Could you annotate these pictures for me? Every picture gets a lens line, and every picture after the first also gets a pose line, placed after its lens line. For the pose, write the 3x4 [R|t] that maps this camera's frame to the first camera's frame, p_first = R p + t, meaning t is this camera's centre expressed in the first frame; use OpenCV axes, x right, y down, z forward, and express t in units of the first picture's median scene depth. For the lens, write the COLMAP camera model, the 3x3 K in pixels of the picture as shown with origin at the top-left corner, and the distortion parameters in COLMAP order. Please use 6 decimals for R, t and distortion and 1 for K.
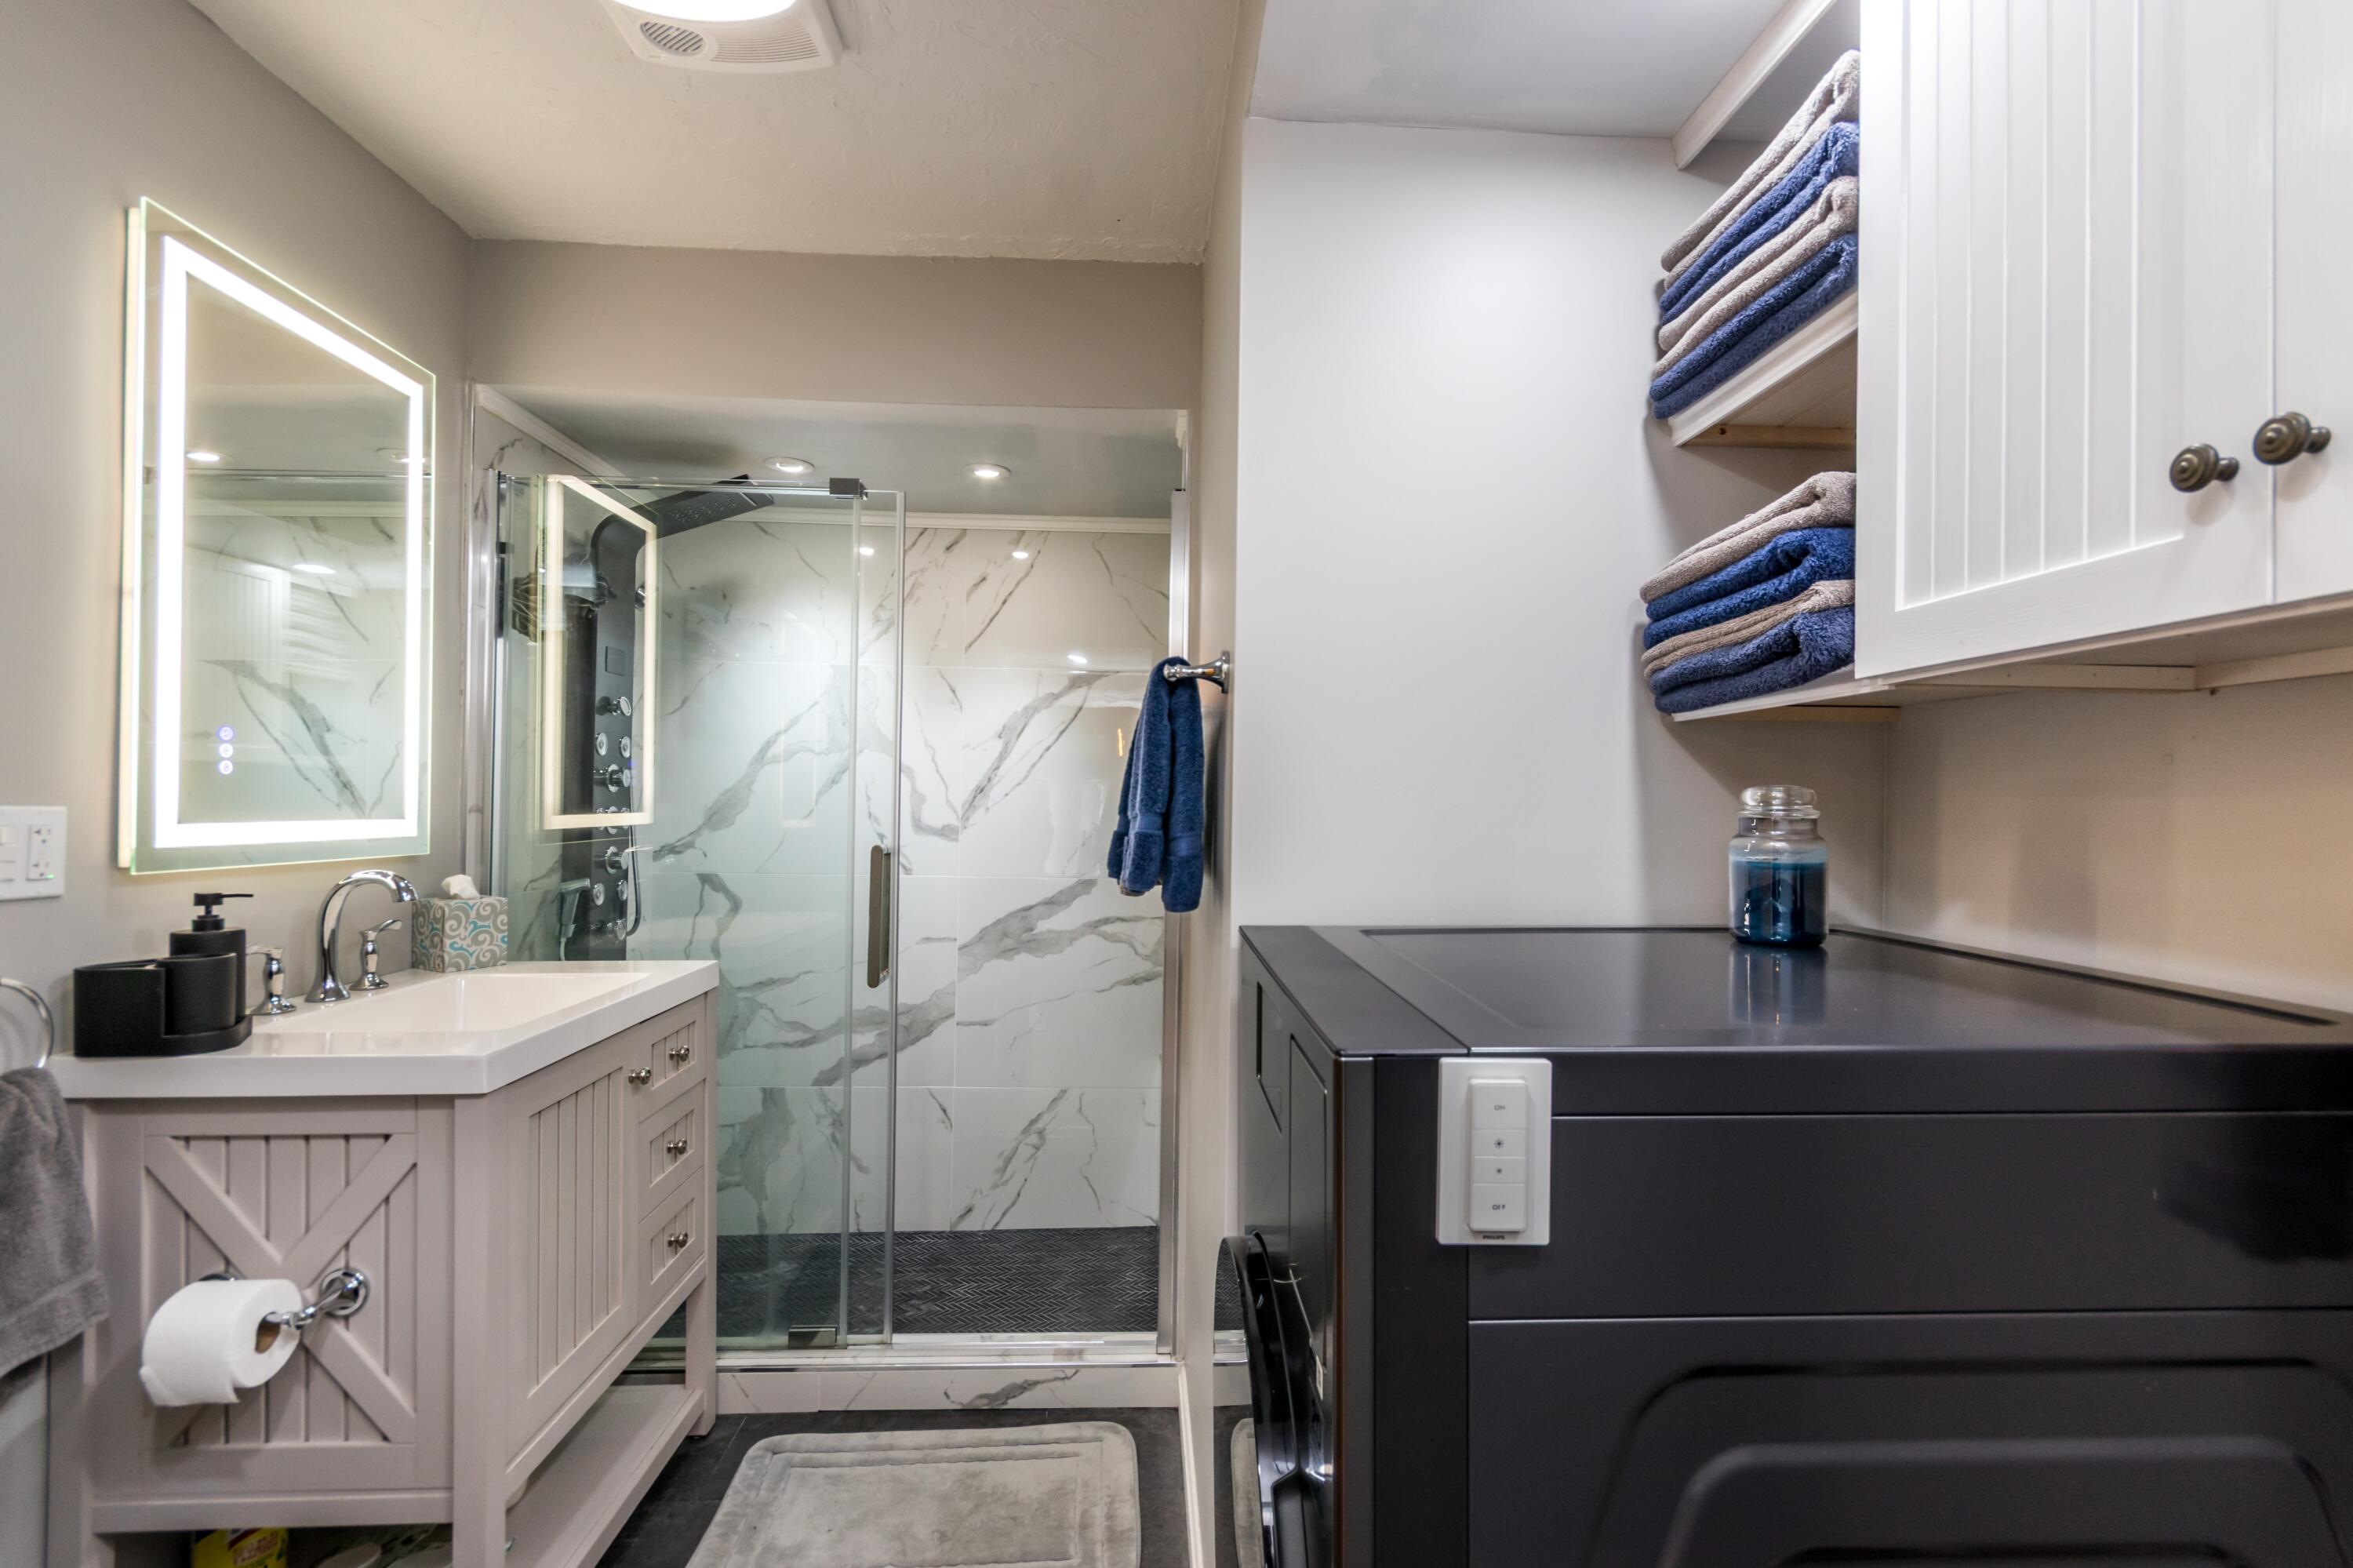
lens RADIAL K [[1074.2, 0, 1183.3], [0, 1074.2, 798.3], [0, 0, 1]] dist [0.003903, 0.000093]
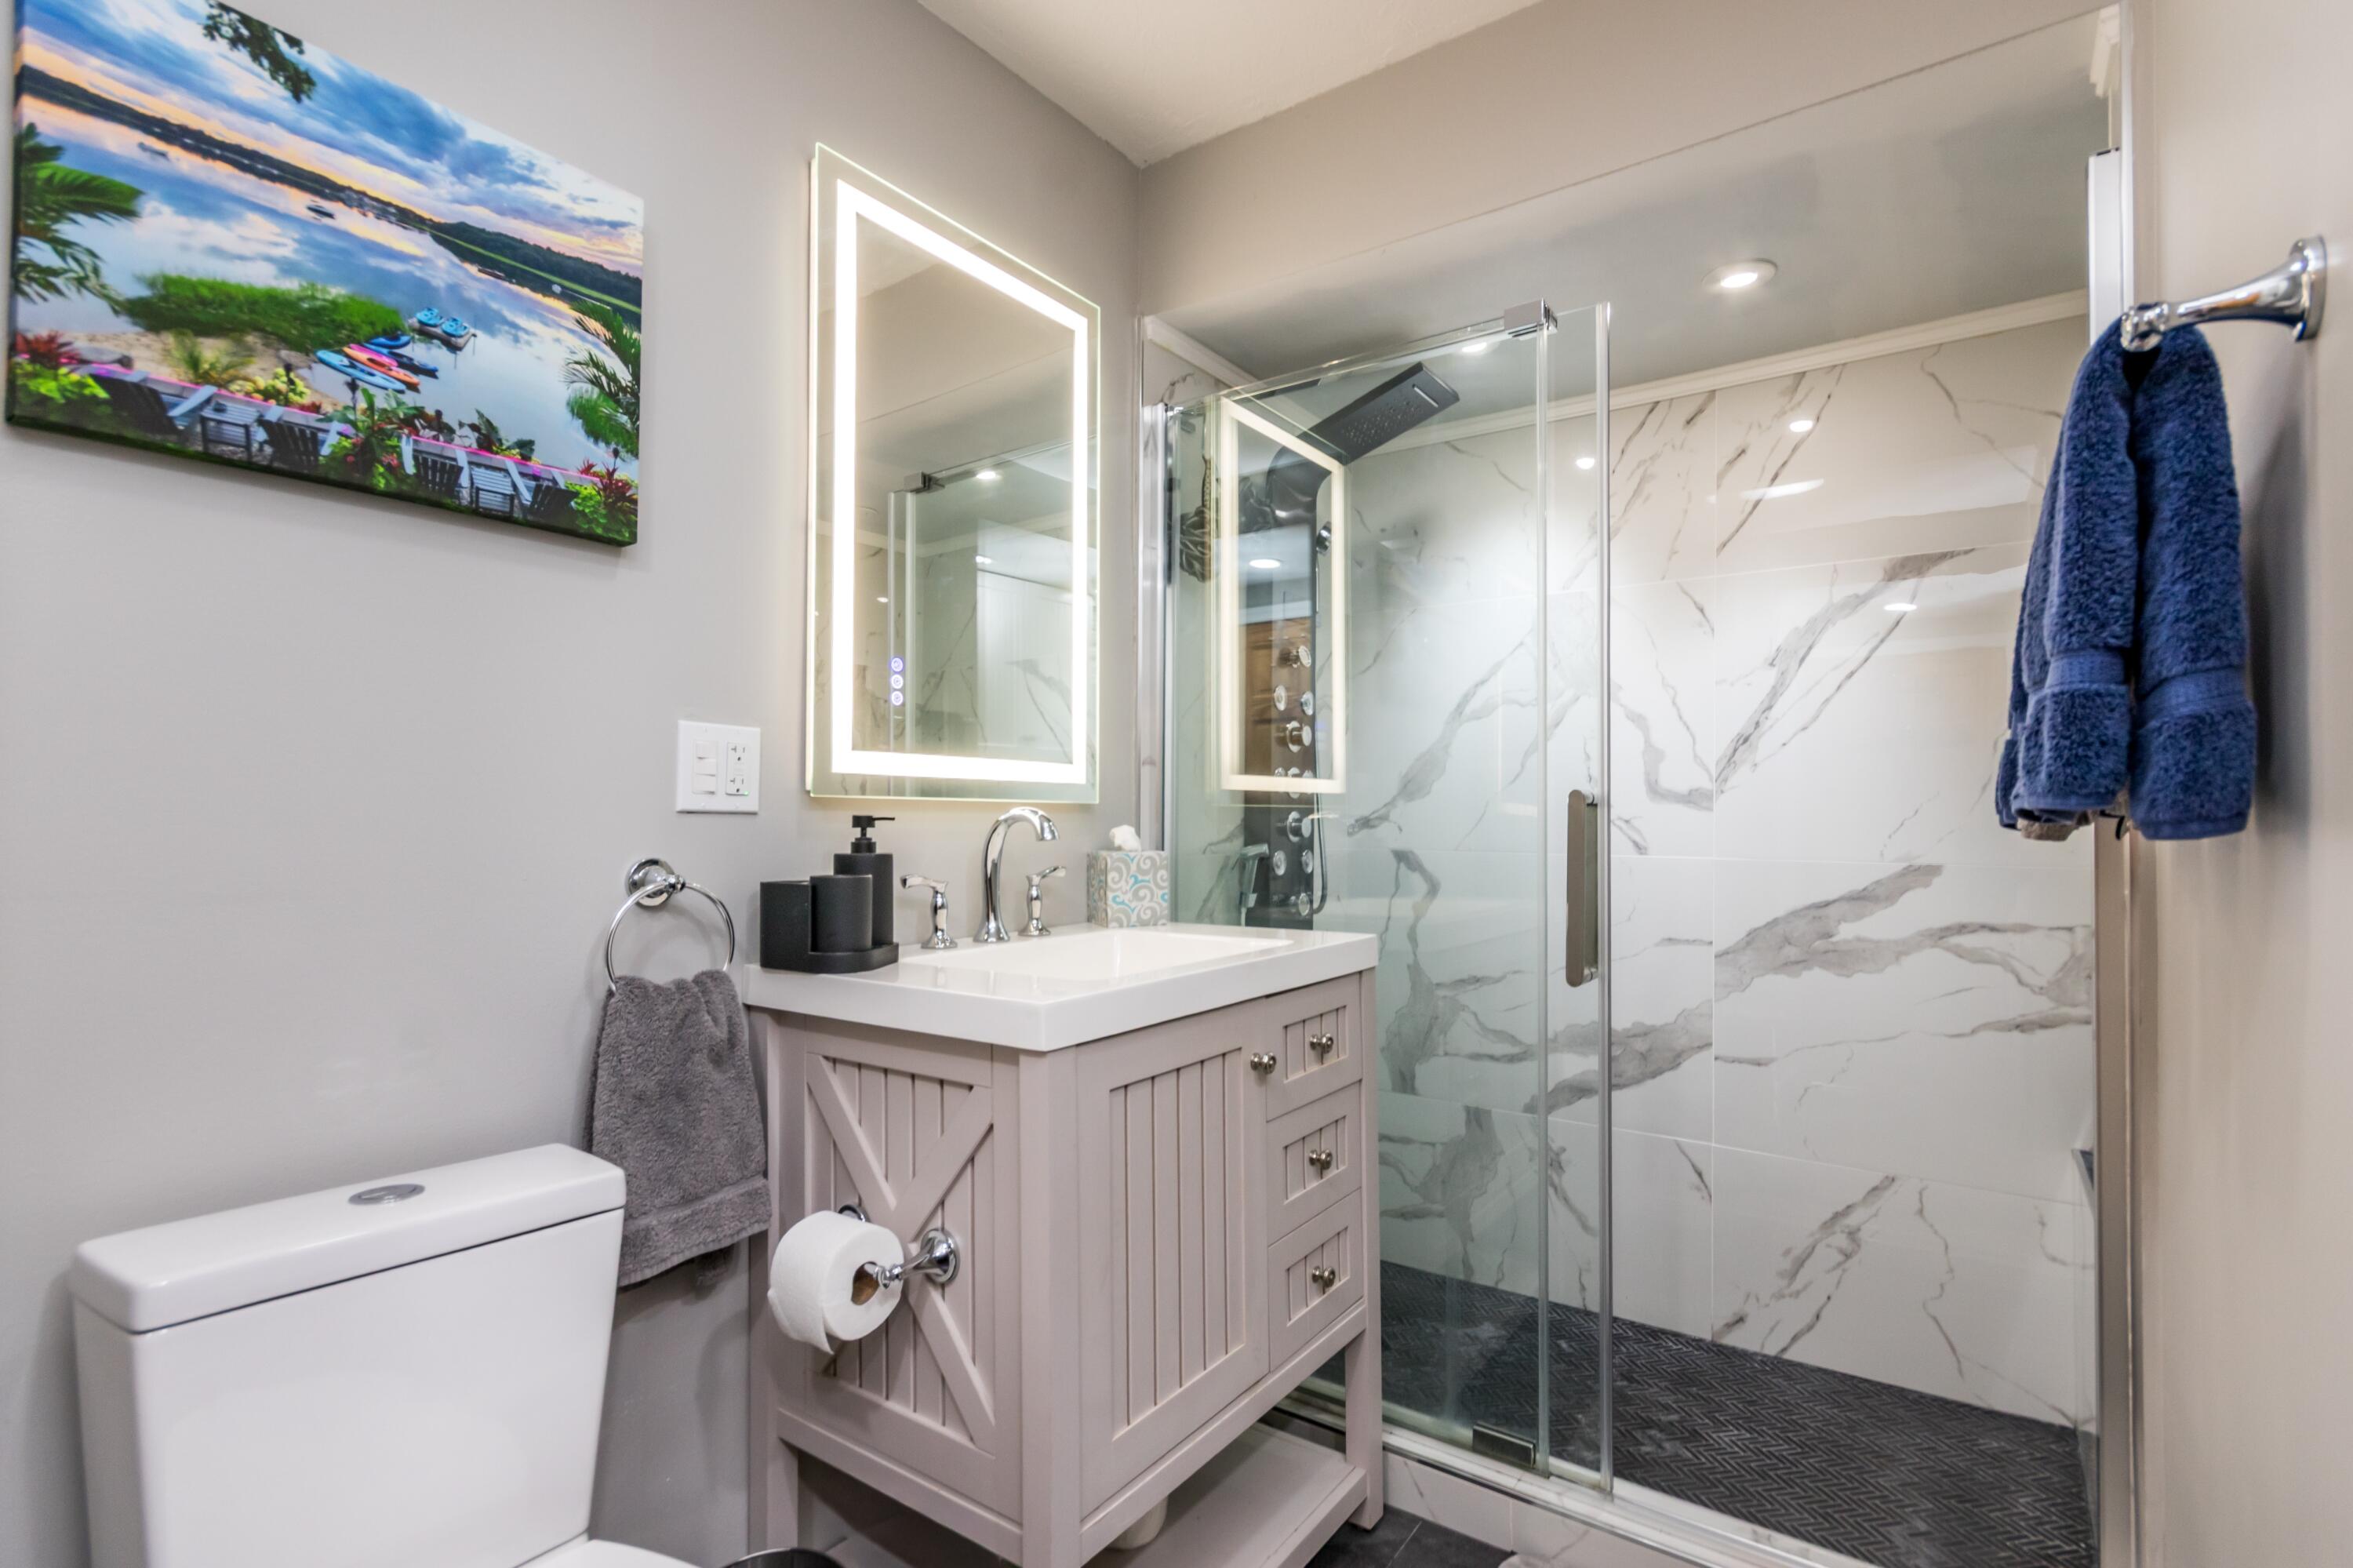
lens RADIAL K [[1096.7, 0, 1182.6], [0, 1096.7, 800.6], [0, 0, 1]] dist [0.002287, 0.000433]
pose [[0.778947, -0.023260, -0.626658, -0.028210], [0.011431, 0.999672, -0.022896, 0.065089], [0.626986, 0.010672, 0.778958, 0.257534]]
